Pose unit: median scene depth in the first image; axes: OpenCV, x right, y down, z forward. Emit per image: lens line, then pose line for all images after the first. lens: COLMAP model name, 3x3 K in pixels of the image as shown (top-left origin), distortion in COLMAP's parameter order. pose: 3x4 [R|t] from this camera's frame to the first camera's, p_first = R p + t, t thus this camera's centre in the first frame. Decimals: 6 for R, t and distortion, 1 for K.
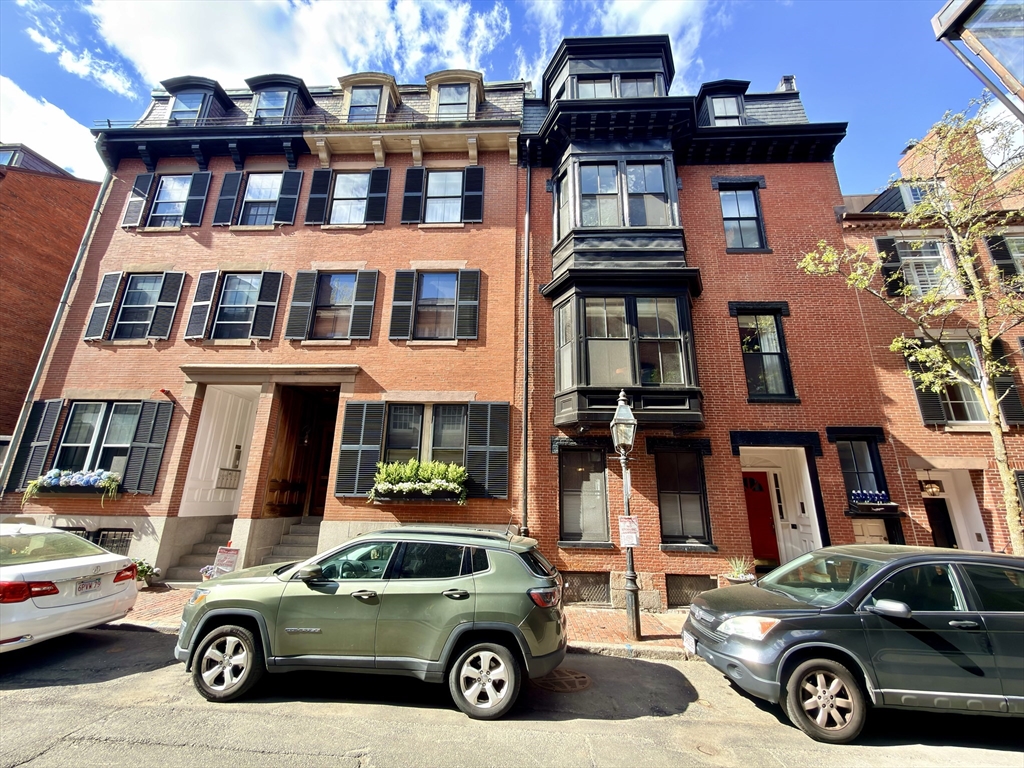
lens RADIAL K [[411.5, 0, 513.8], [0, 411.5, 385.3], [0, 0, 1]] dist [-0.000310, 0.000348]
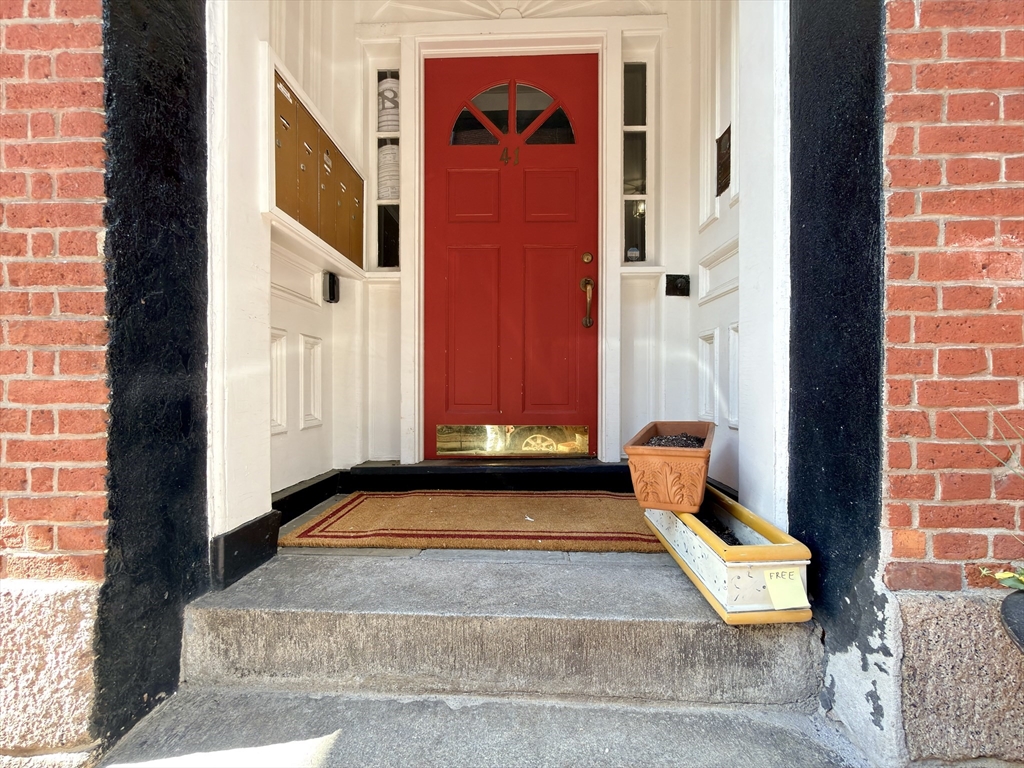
lens RADIAL K [[411.5, 0, 512.1], [0, 411.5, 384.5], [0, 0, 1]] dist [-0.000310, 0.000348]
pose [[0.999782, -0.016172, 0.013203, 0.569693], [0.011944, 0.961776, 0.273577, 0.321053], [-0.017123, -0.273360, 0.961759, 0.752060]]
